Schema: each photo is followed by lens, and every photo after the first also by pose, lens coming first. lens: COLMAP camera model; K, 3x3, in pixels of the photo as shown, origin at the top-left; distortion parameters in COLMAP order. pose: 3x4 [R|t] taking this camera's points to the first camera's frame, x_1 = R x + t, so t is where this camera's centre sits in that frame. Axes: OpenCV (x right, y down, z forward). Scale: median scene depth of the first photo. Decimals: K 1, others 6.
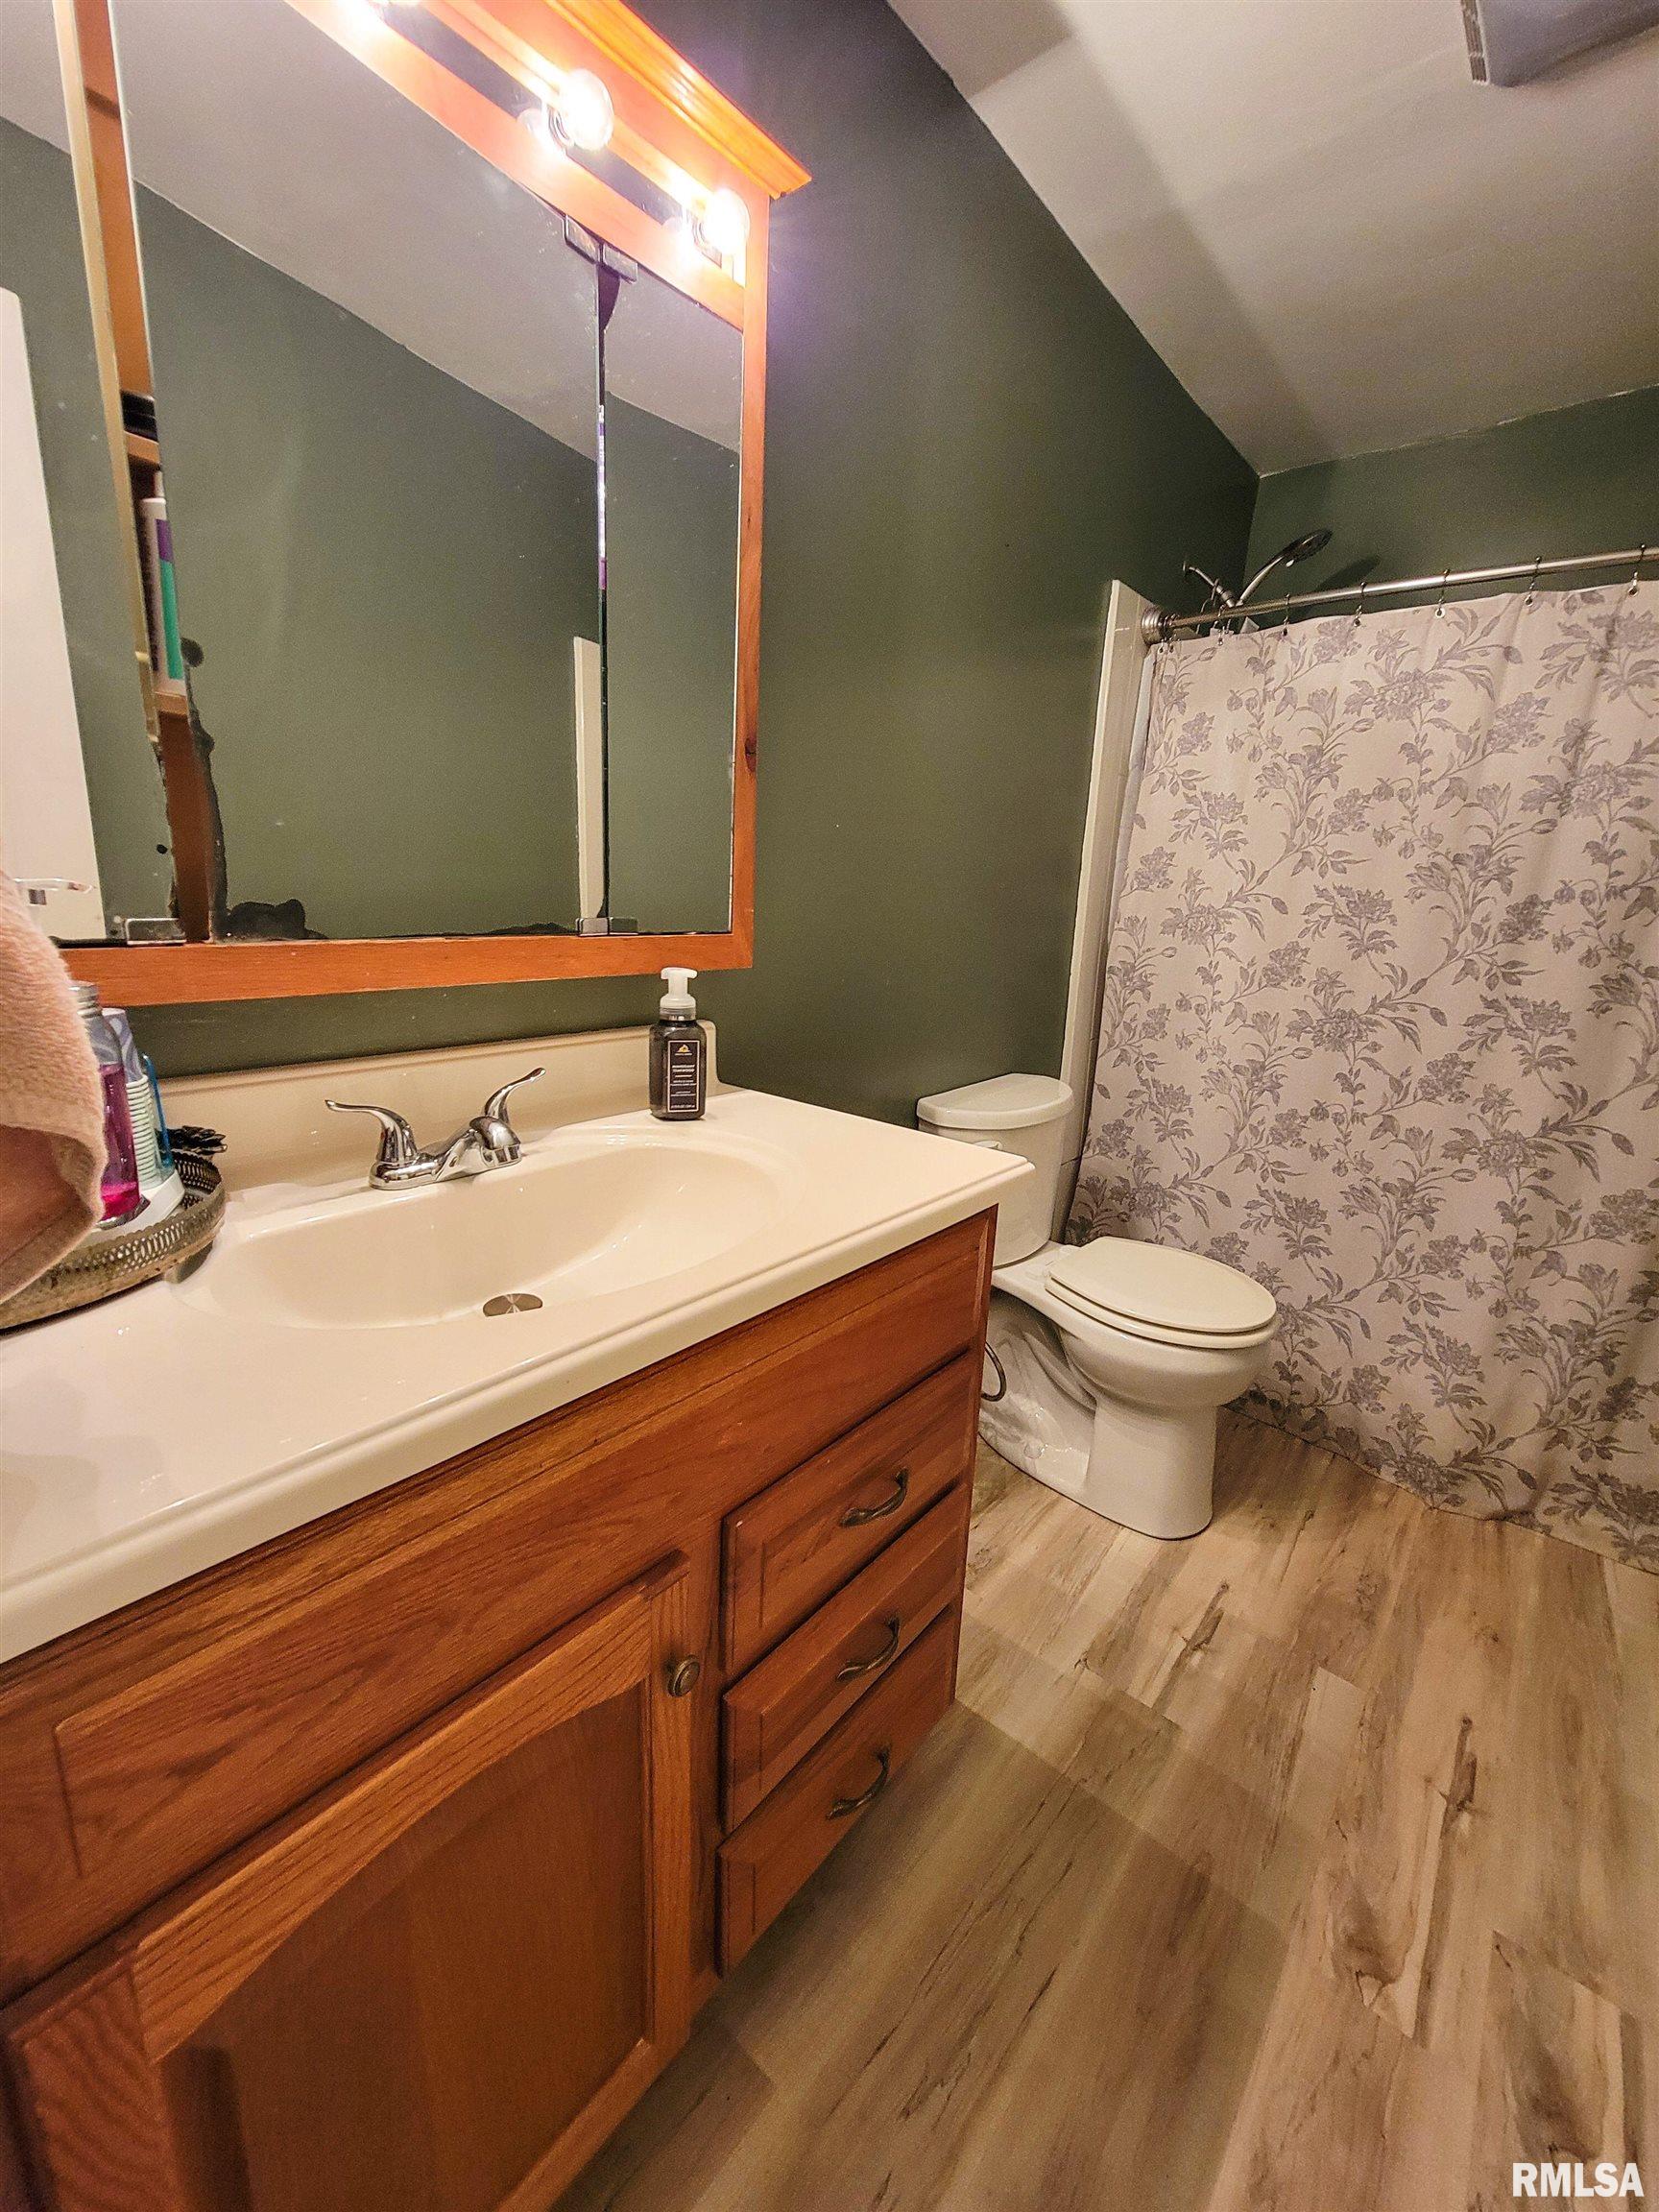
lens RADIAL K [[903.6, 0, 831.4], [0, 903.6, 1105.1], [0, 0, 1]] dist [-0.003940, 0.000421]
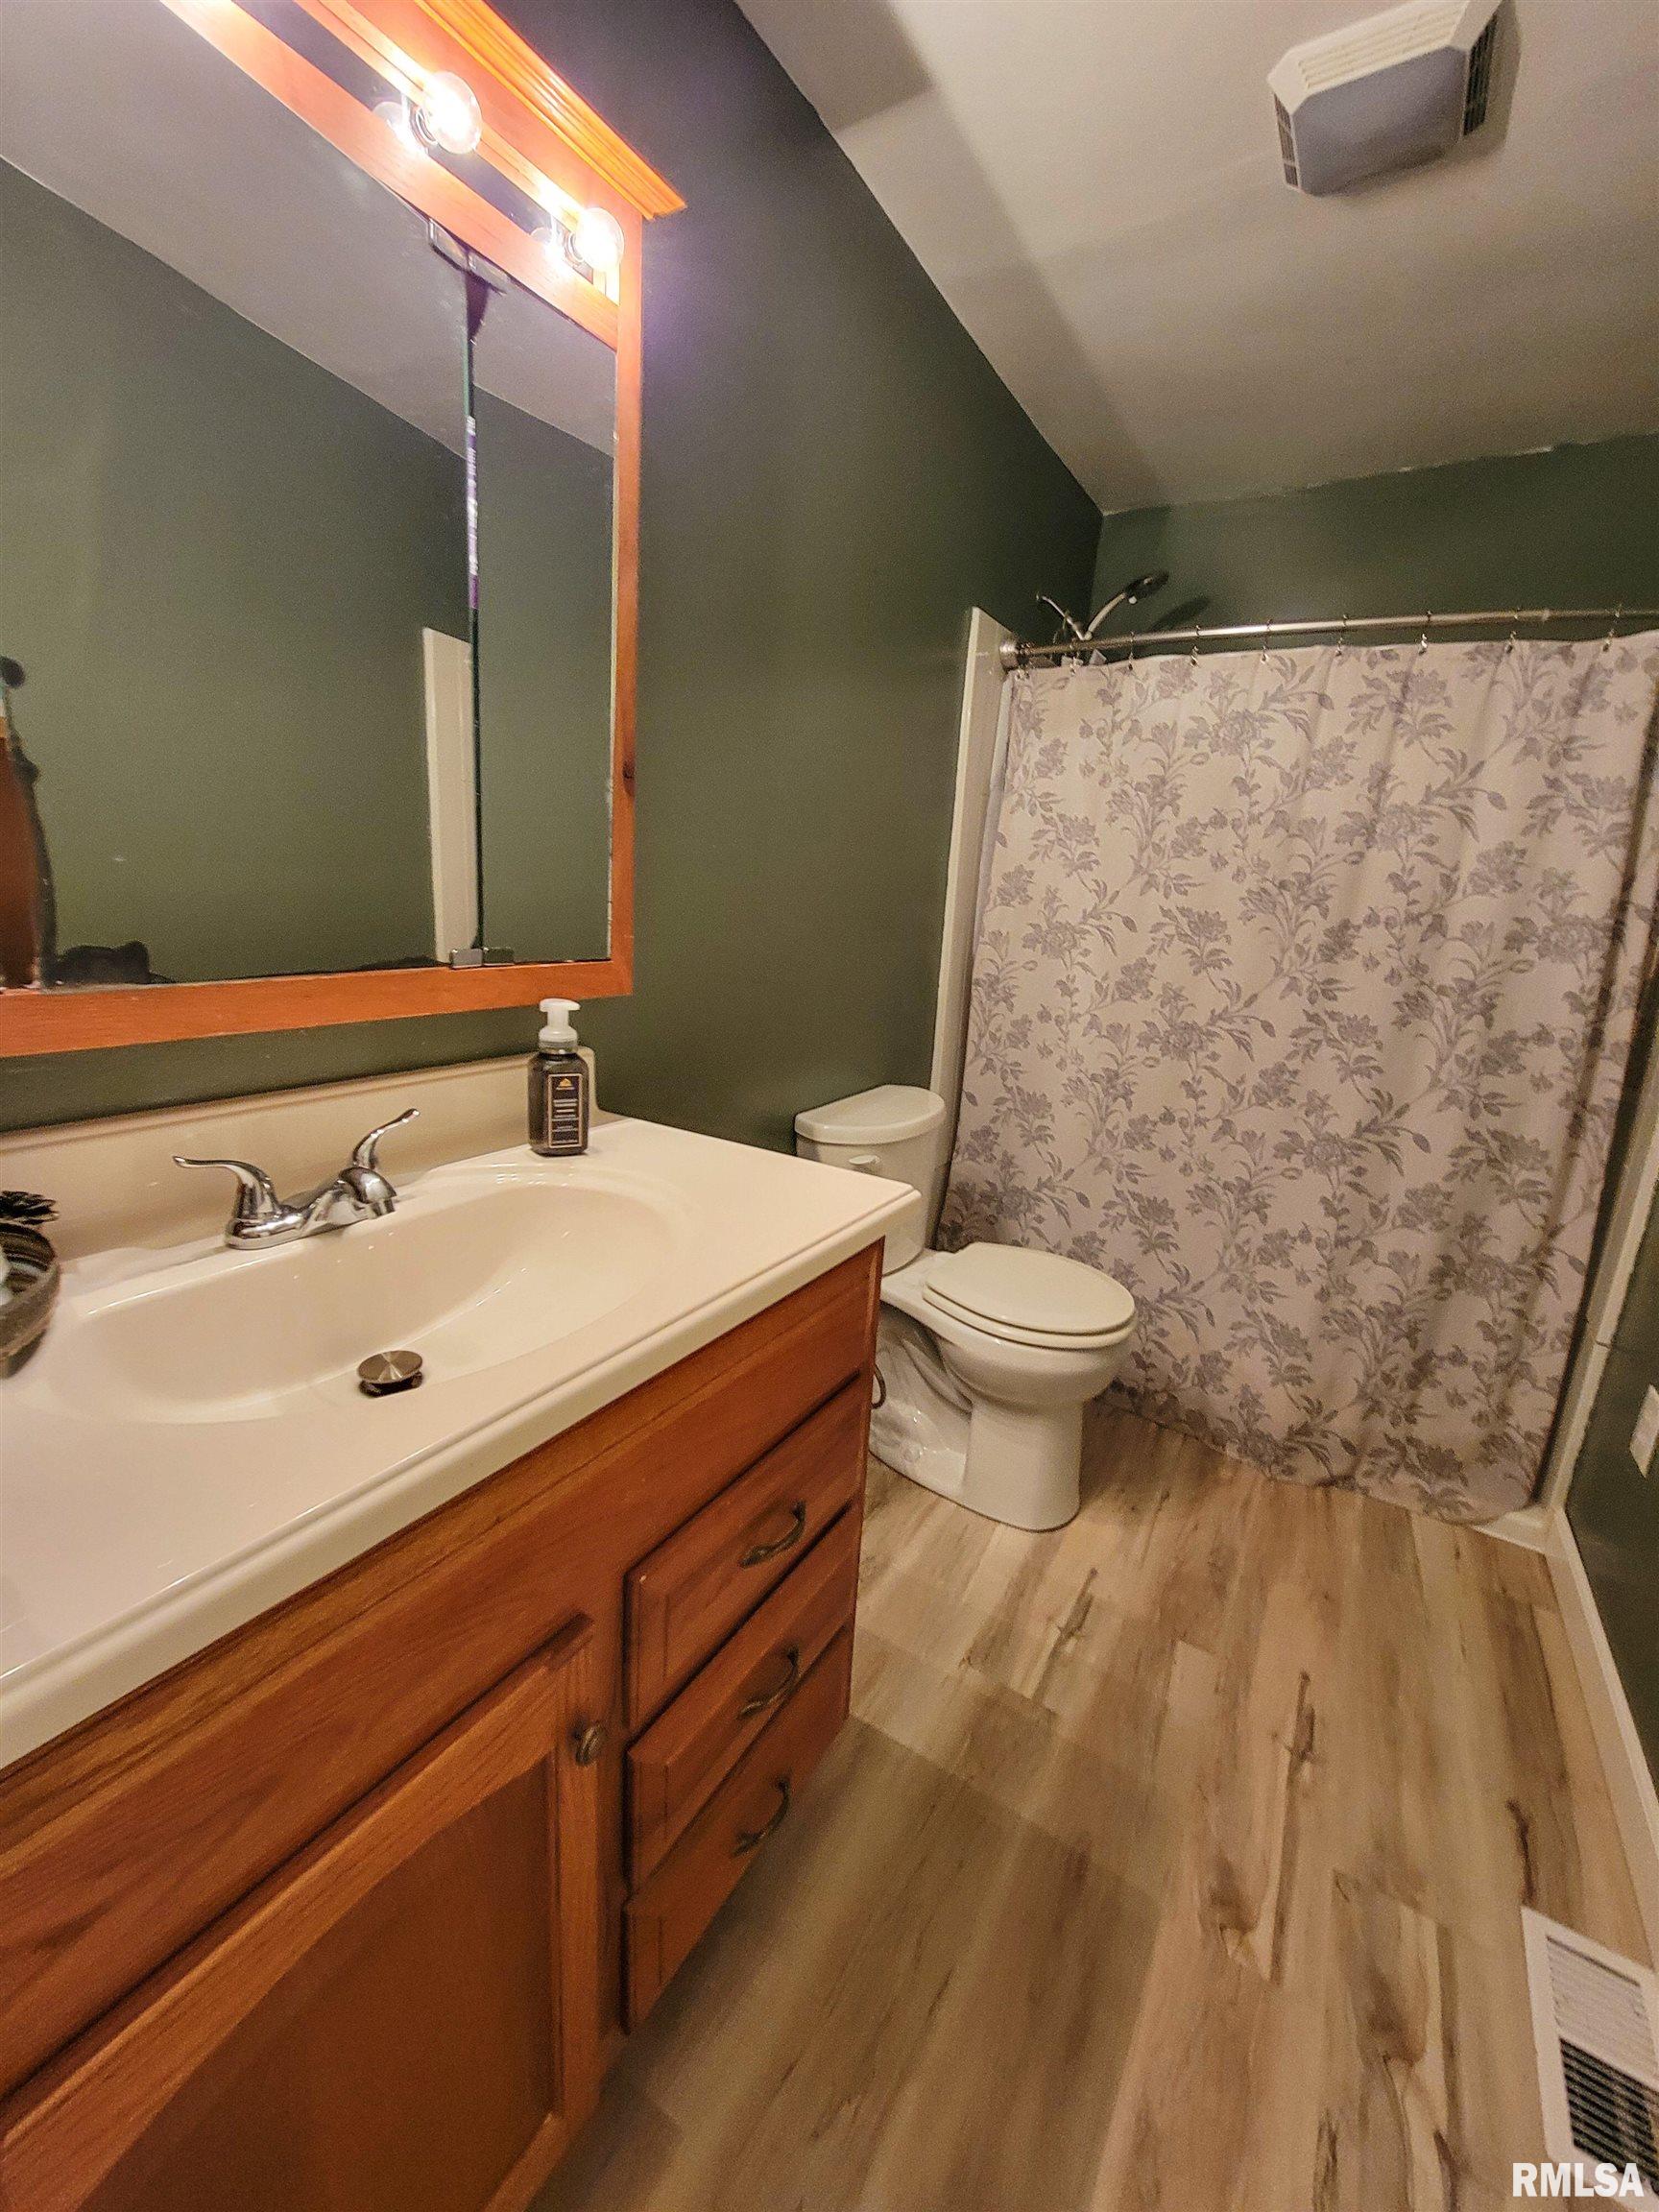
lens RADIAL K [[903.6, 0, 831.7], [0, 903.6, 1101.8], [0, 0, 1]] dist [-0.003940, 0.000421]
pose [[0.988840, -0.015758, 0.148147, -0.024354], [0.015610, 0.999876, 0.002164, -0.038374], [-0.148163, 0.000173, 0.988963, -0.004341]]
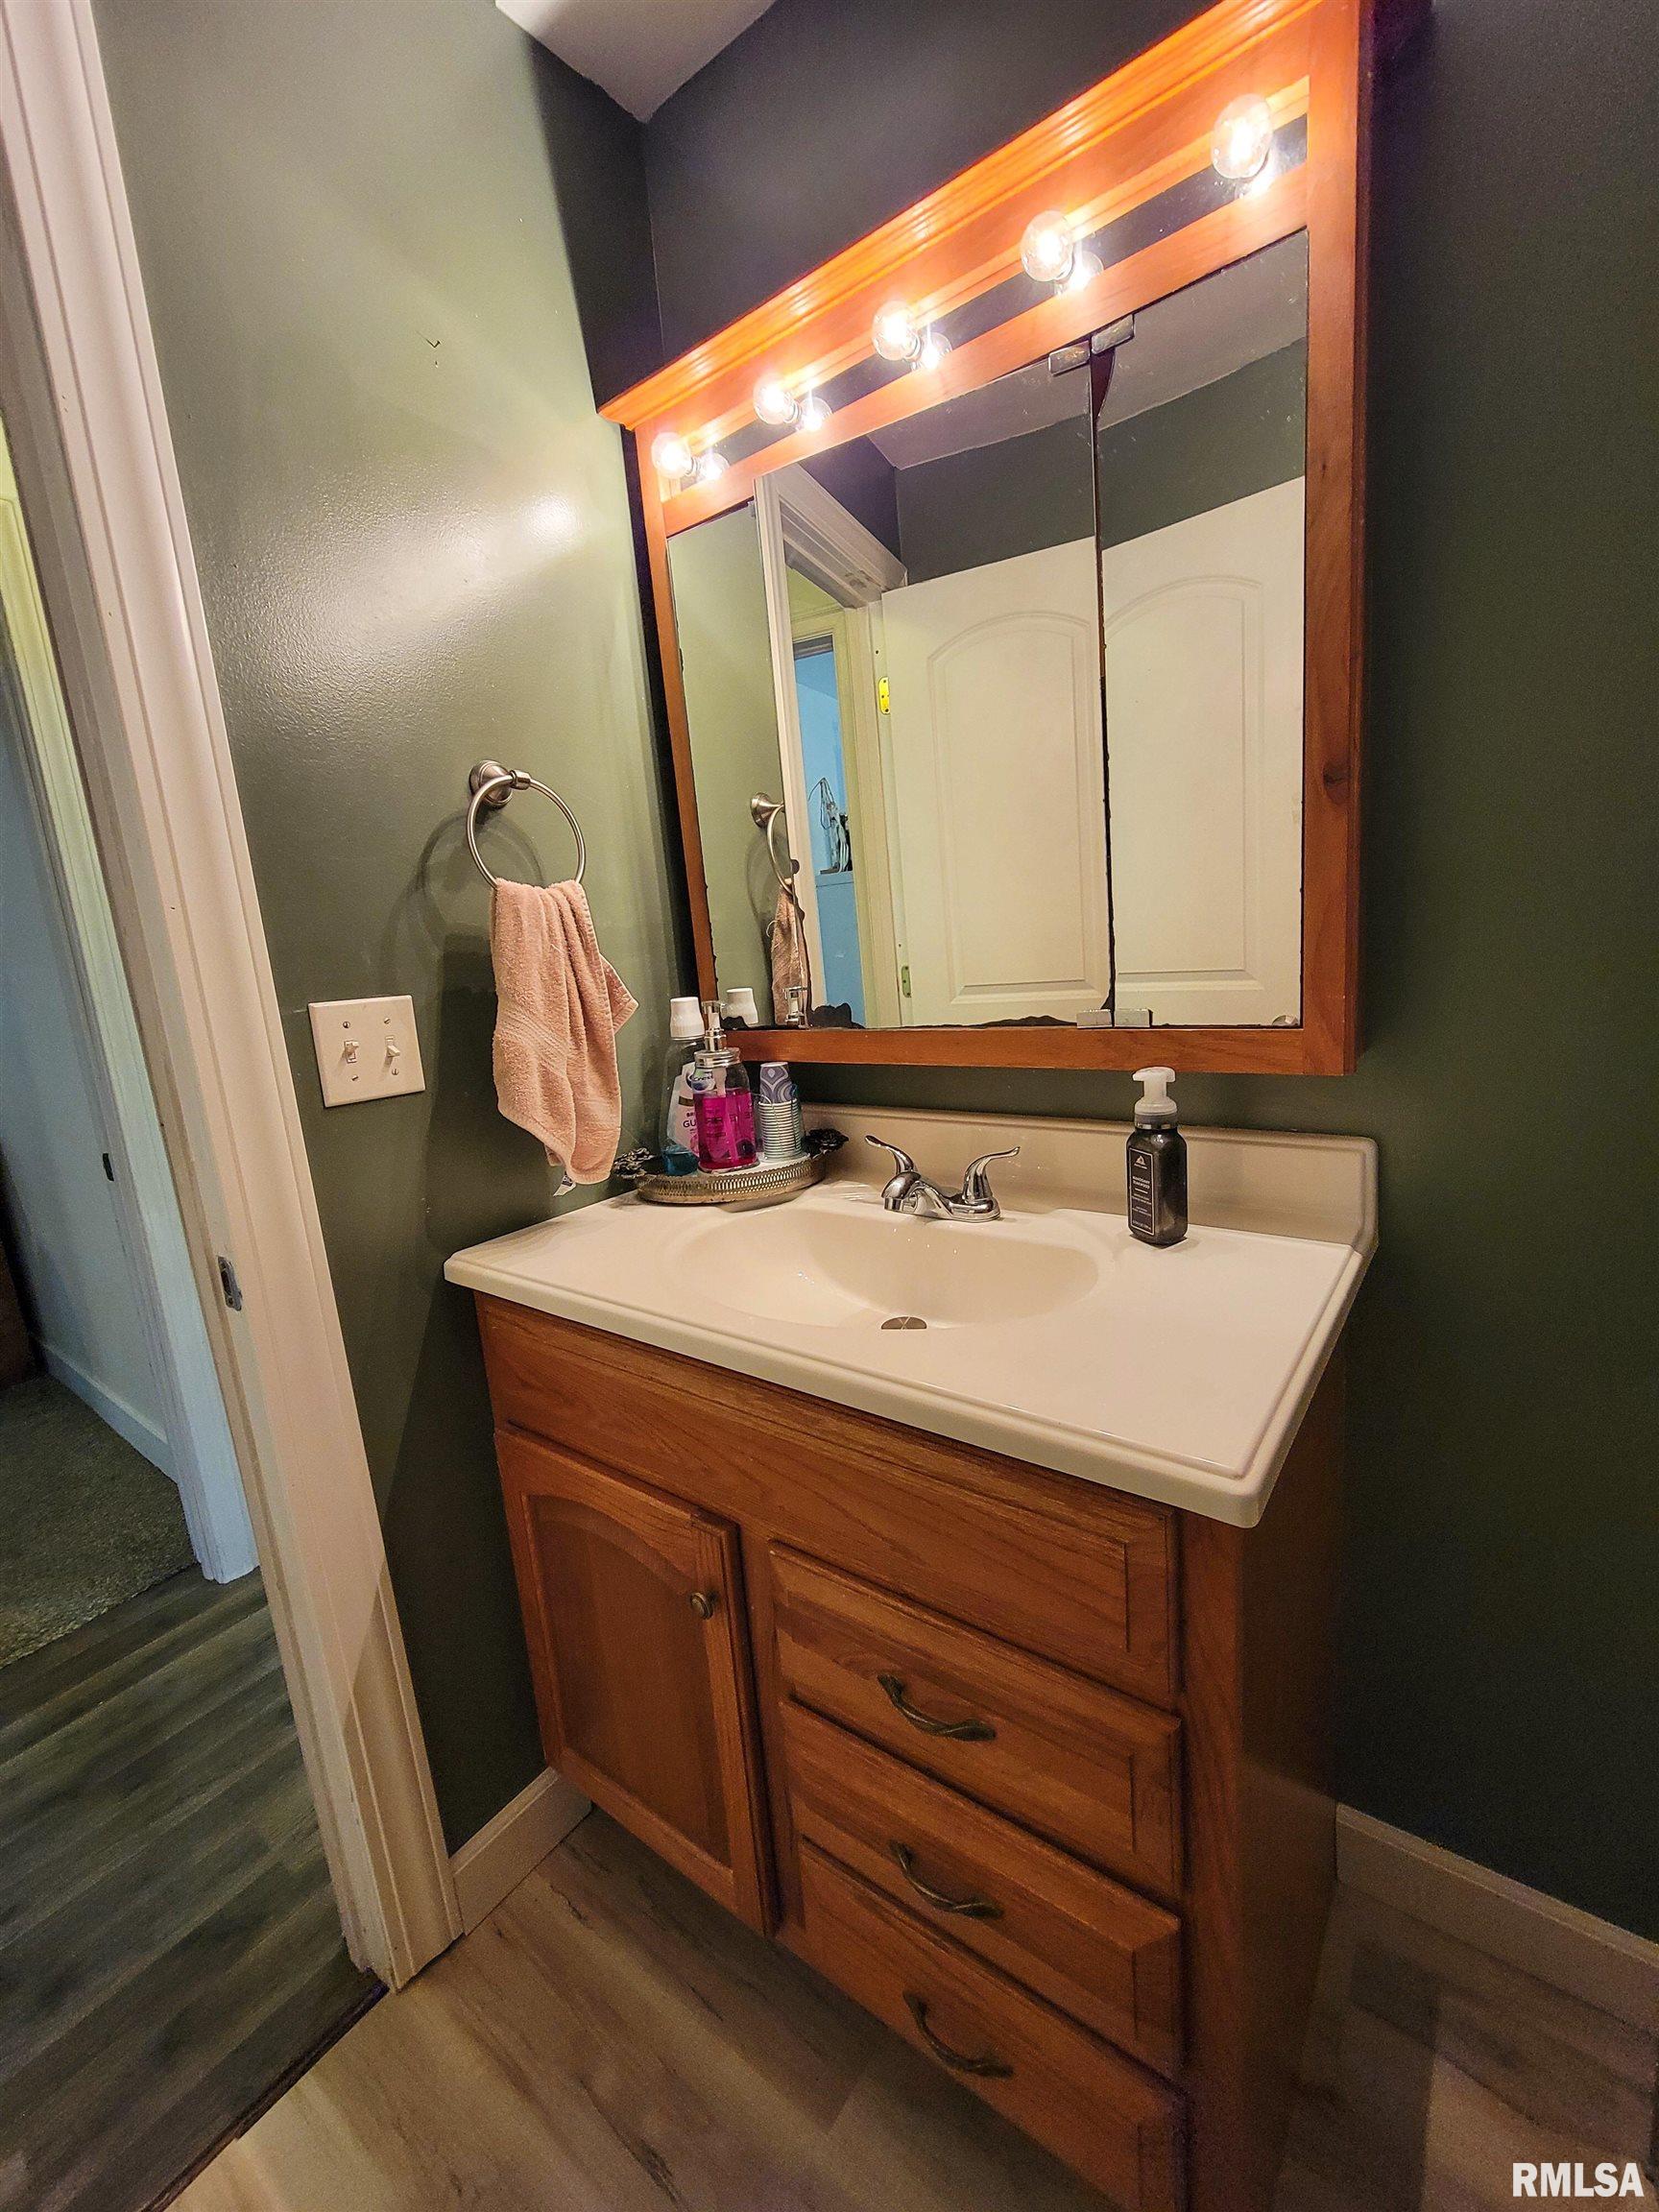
lens RADIAL K [[903.6, 0, 839.2], [0, 903.6, 1098.1], [0, 0, 1]] dist [-0.003940, 0.000421]
pose [[0.055148, 0.137490, -0.988967, 0.664658], [-0.151774, 0.980119, 0.127797, -0.184755], [0.986876, 0.143052, 0.074919, 0.629712]]
